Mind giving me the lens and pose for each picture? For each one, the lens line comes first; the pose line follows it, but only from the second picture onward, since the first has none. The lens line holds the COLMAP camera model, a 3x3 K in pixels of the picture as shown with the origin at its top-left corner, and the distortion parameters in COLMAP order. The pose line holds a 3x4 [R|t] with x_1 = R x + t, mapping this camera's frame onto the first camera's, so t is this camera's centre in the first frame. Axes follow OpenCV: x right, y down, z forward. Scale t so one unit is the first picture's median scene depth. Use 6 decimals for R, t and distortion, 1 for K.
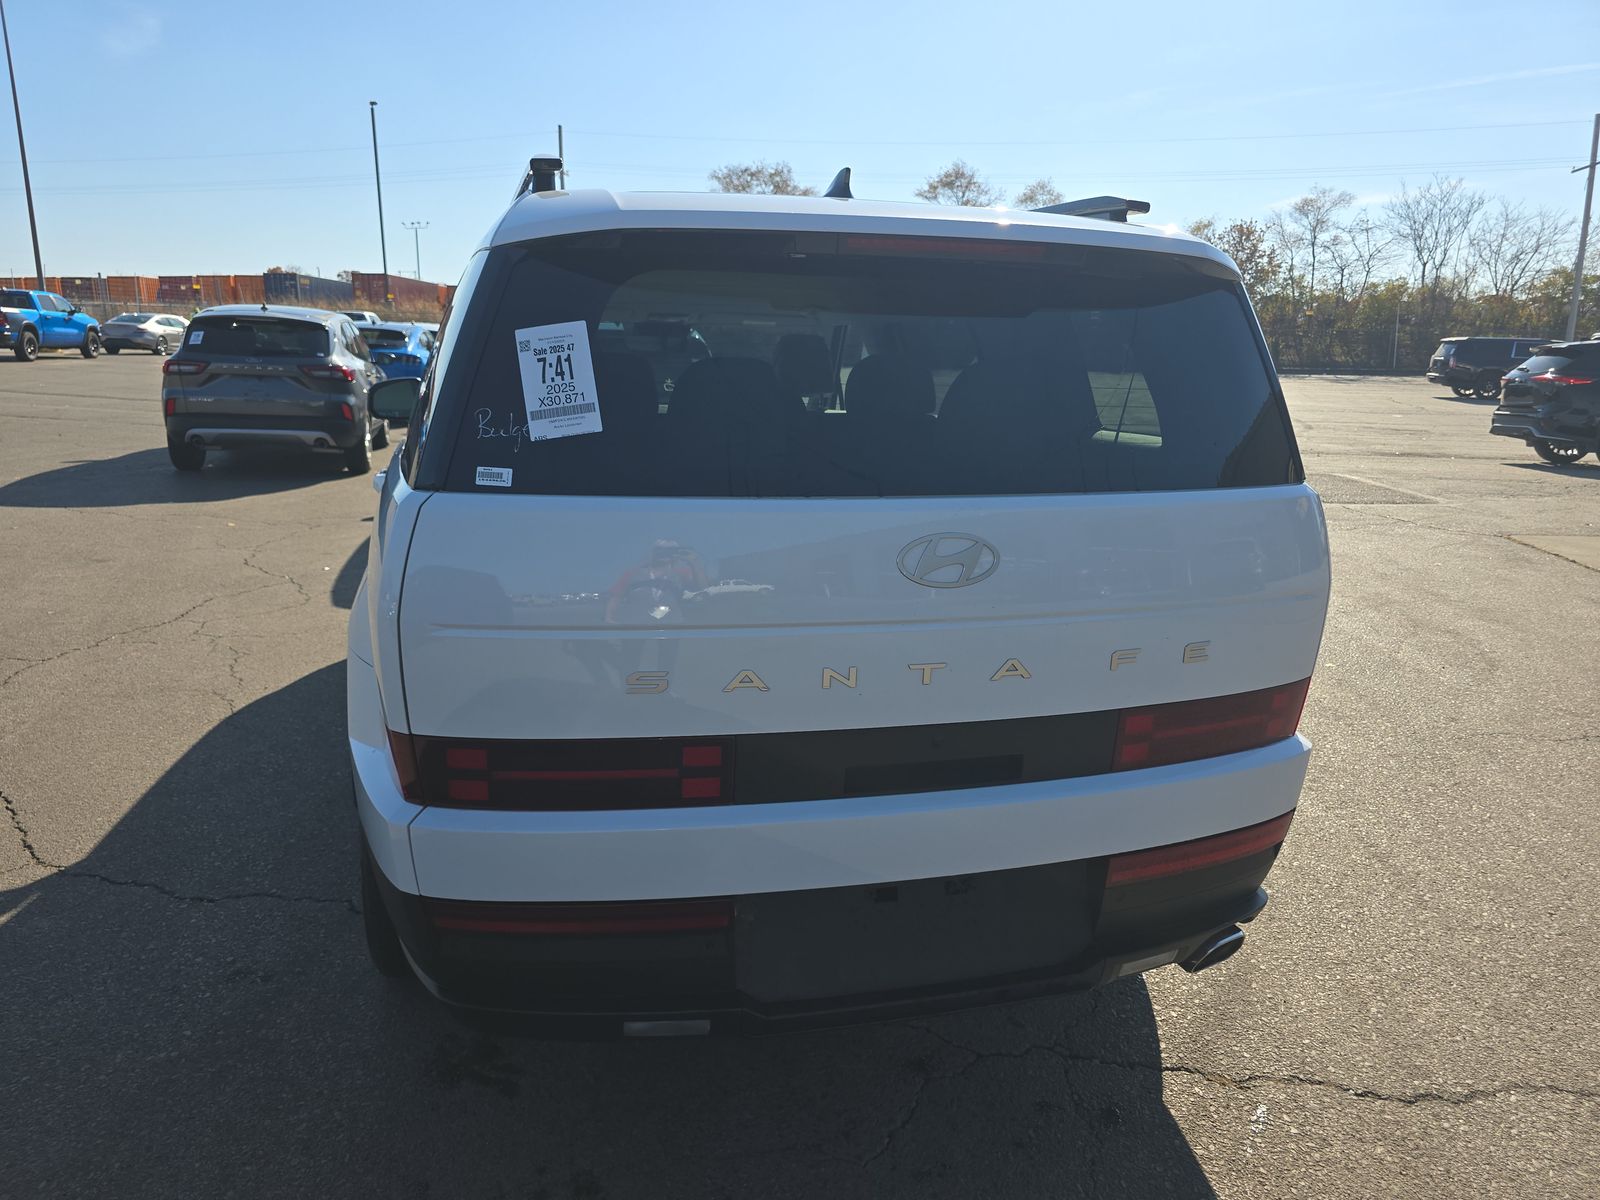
lens RADIAL K [[1080.5, 0, 792.1], [0, 1080.5, 607.5], [0, 0, 1]] dist [0.034909, -0.021799]
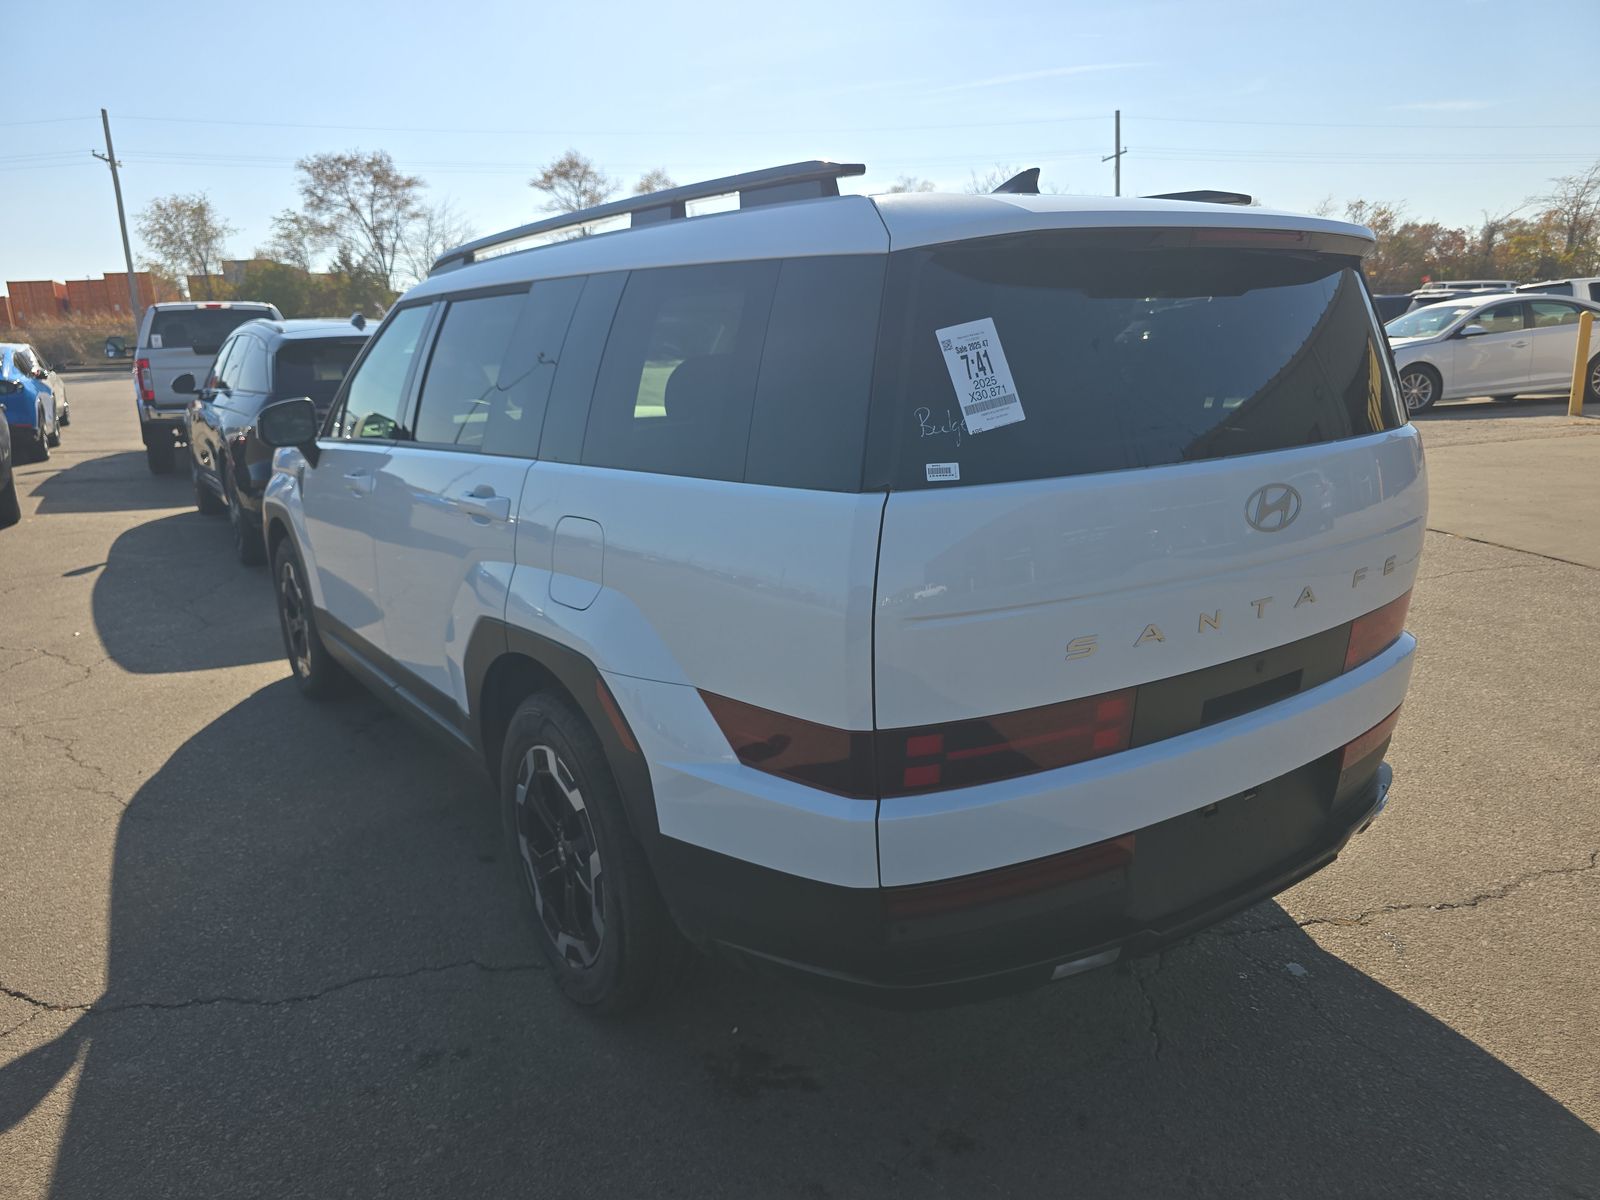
lens RADIAL K [[1080.5, 0, 783.4], [0, 1080.5, 610.2], [0, 0, 1]] dist [0.034909, -0.021799]
pose [[0.941355, -0.133532, 0.309872, -0.645110], [0.130203, 0.990987, 0.031499, -0.035392], [-0.311285, 0.010695, 0.950257, 0.051535]]
